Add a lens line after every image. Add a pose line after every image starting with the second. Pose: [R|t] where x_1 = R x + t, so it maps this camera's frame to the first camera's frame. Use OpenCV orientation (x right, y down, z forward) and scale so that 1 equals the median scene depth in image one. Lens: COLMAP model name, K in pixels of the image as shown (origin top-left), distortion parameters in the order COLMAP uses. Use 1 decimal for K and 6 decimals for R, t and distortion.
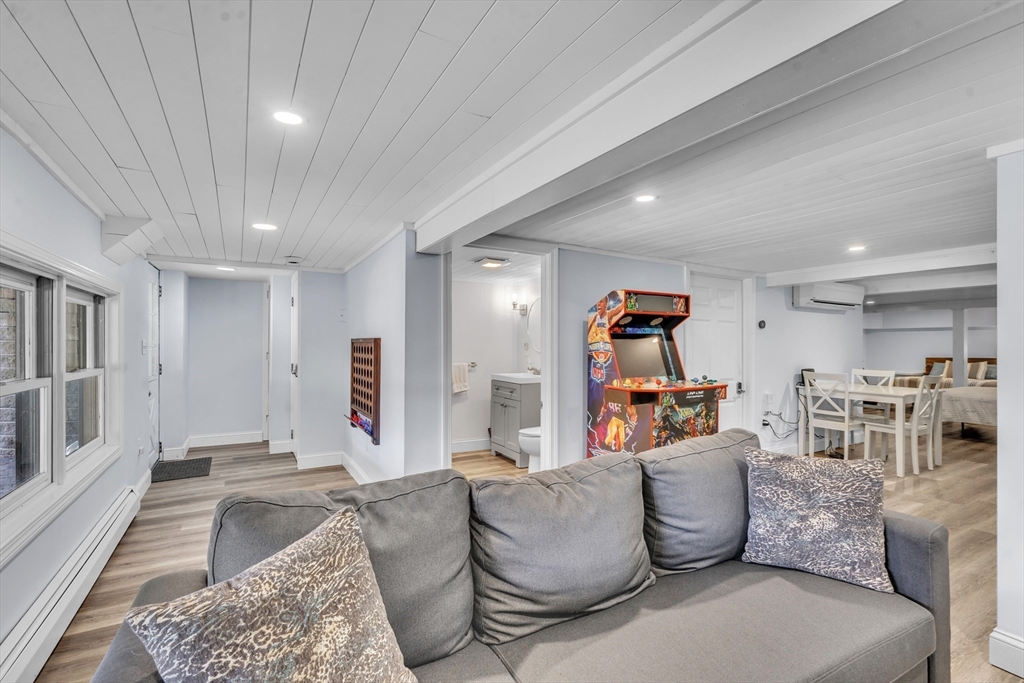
lens RADIAL K [[469.7, 0, 518.6], [0, 469.7, 341.8], [0, 0, 1]] dist [0.001065, 0.000033]
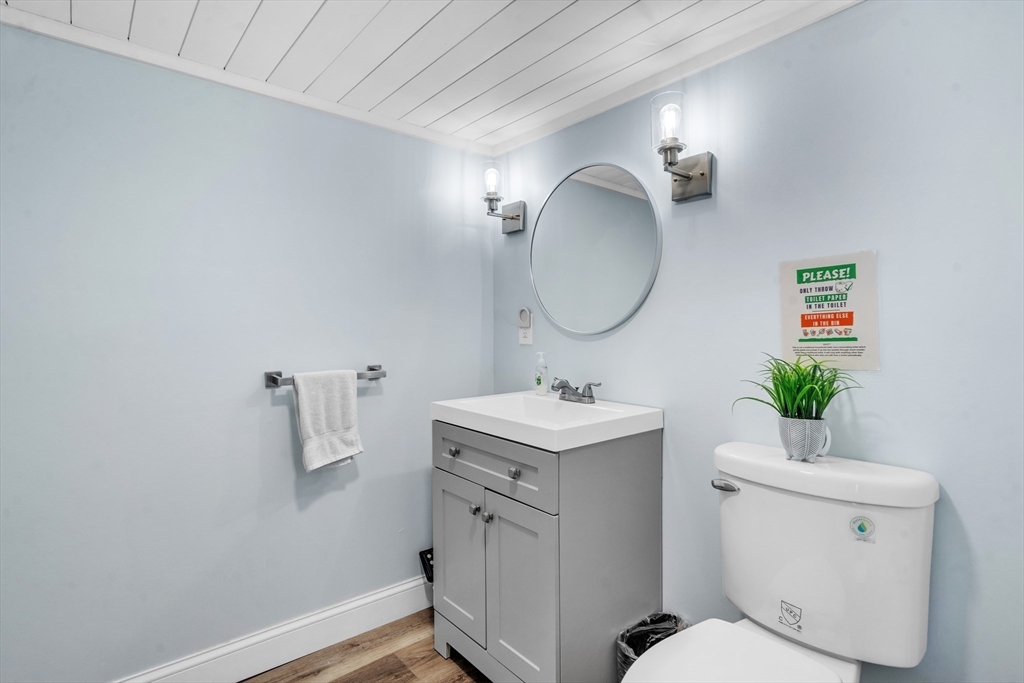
lens RADIAL K [[469.7, 0, 518.6], [0, 469.7, 341.8], [0, 0, 1]] dist [0.001065, 0.000033]
pose [[0.980769, -0.009435, 0.194945, -0.061433], [0.001917, 0.999248, 0.038716, 0.014926], [-0.195164, -0.037597, 0.980050, 0.661373]]
